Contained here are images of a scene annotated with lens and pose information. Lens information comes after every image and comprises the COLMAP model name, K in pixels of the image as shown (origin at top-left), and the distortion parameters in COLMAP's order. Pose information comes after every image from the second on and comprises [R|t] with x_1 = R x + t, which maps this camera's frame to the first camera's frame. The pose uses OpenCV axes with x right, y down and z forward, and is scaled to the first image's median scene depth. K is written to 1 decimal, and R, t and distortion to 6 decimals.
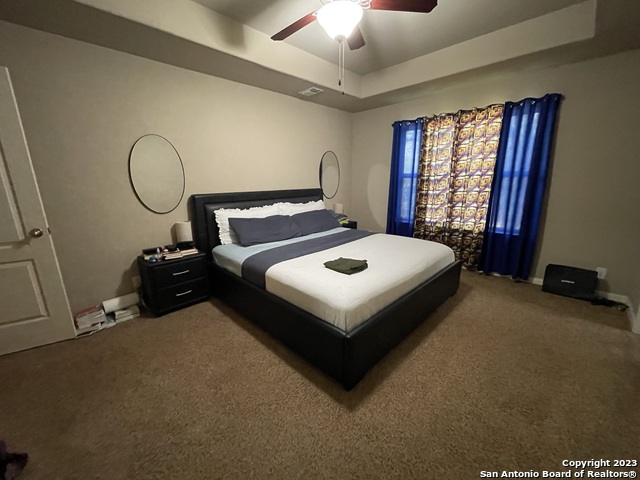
lens RADIAL K [[258.2, 0, 317.7], [0, 258.2, 241.5], [0, 0, 1]] dist [-0.000838, -0.000005]
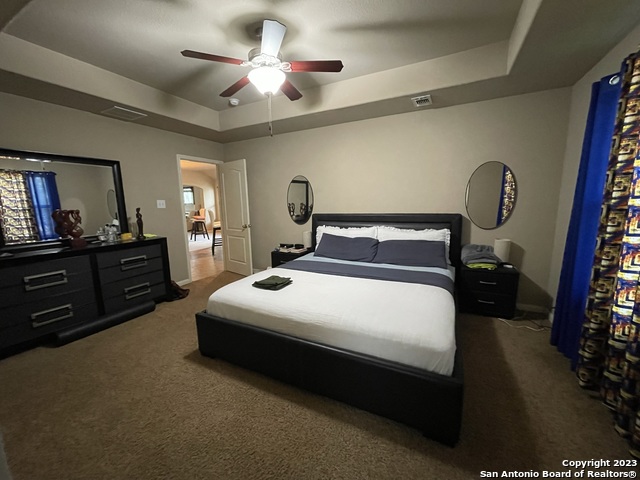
lens RADIAL K [[258.2, 0, 317.7], [0, 258.2, 241.5], [0, 0, 1]] dist [-0.000838, -0.000005]
pose [[0.305252, 0.154593, -0.939639, 0.791256], [-0.209029, 0.973547, 0.092266, -0.149719], [0.929047, 0.168247, 0.329492, 0.517042]]
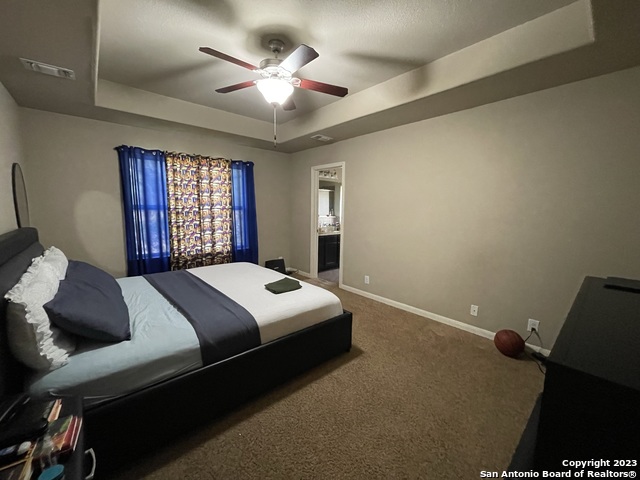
lens RADIAL K [[258.2, 0, 317.7], [0, 258.2, 241.5], [0, 0, 1]] dist [-0.000838, -0.000005]
pose [[0.069642, -0.120833, 0.990227, -0.669168], [0.222542, 0.969504, 0.102653, -0.125037], [-0.972433, 0.213218, 0.094408, 0.454510]]
